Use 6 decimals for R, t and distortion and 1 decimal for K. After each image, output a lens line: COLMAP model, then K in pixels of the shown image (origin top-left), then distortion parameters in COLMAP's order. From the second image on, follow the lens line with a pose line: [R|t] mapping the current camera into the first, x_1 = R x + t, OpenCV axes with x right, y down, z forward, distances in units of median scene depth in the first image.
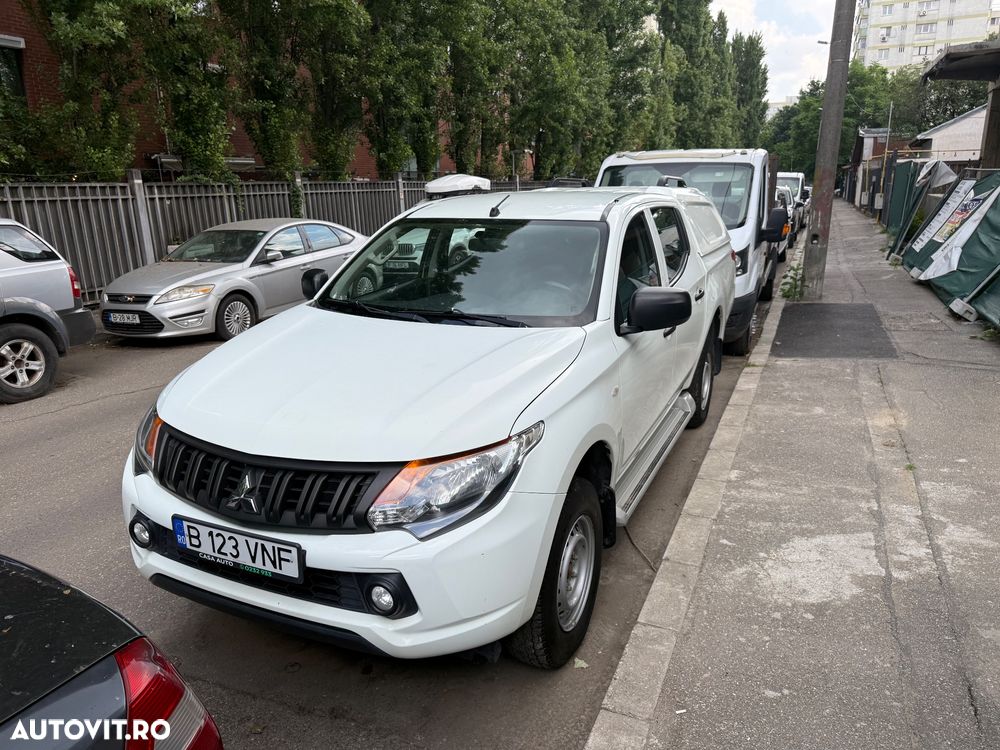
lens RADIAL K [[707.2, 0, 500.0], [0, 707.2, 375.0], [0, 0, 1]] dist [0.012114, -0.009920]
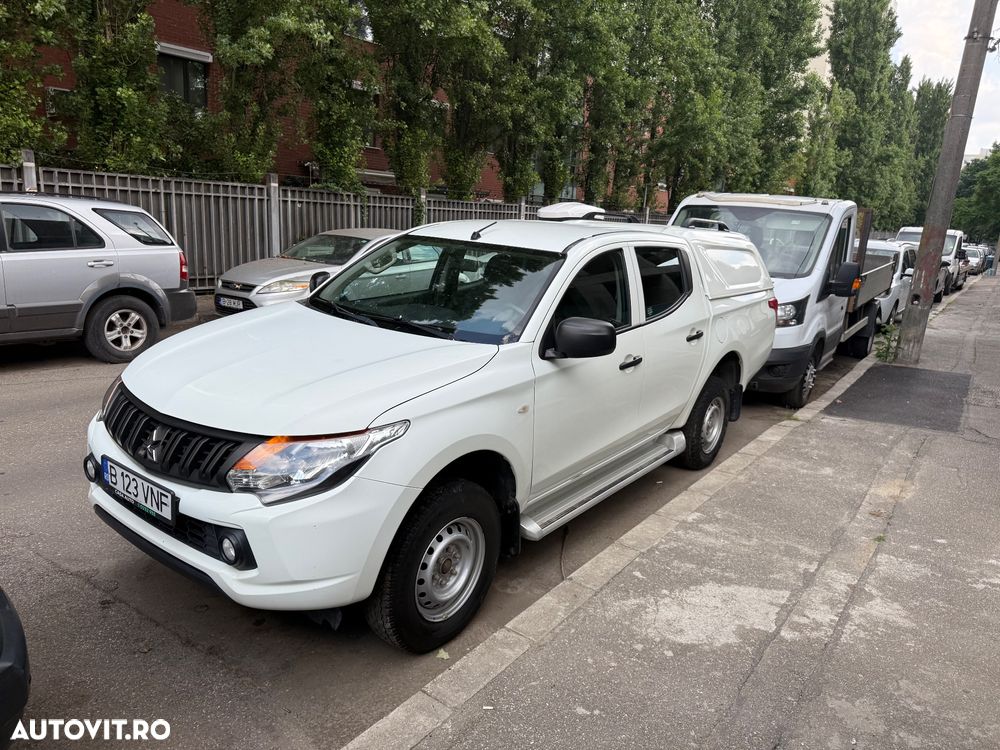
lens RADIAL K [[702.2, 0, 504.6], [0, 702.2, 366.7], [0, 0, 1]] dist [0.058912, -0.081719]
pose [[0.975215, 0.123899, -0.183315, 0.248901], [-0.132049, 0.990697, -0.032894, -0.001102], [0.177534, 0.056285, 0.982504, -0.043559]]
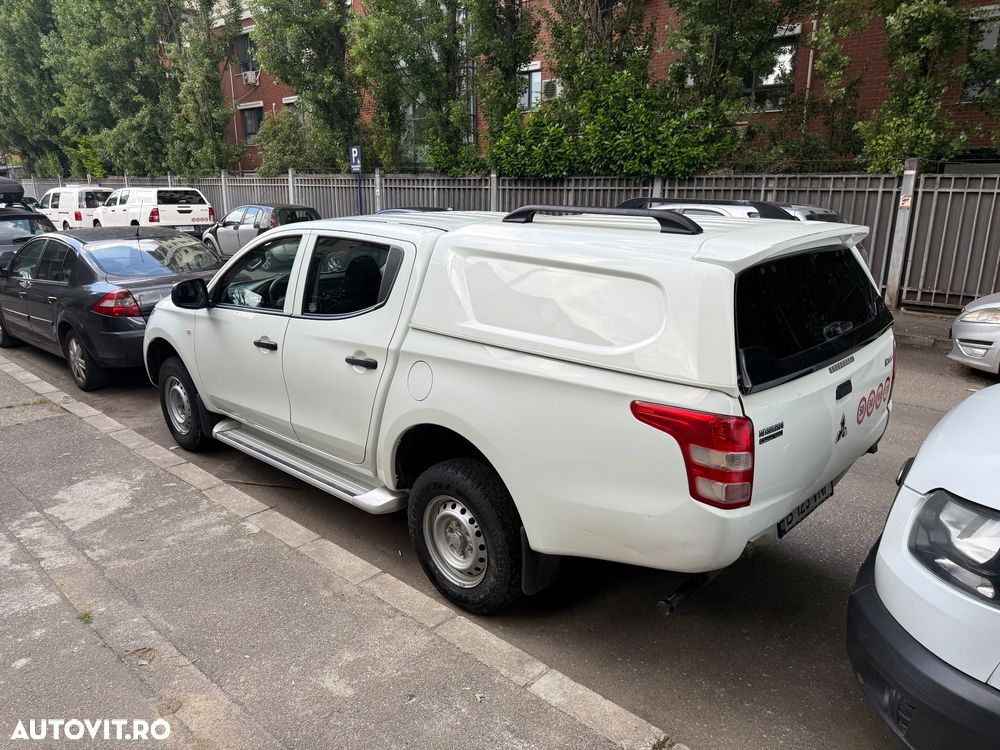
lens RADIAL K [[709.7, 0, 500.0], [0, 709.7, 375.0], [0, 0, 1]] dist [0.001470, -0.002630]
pose [[-0.317222, 0.273782, -0.907972, 1.110637], [-0.234443, 0.905066, 0.354814, -0.485339], [0.918916, 0.325423, -0.222920, 1.577198]]
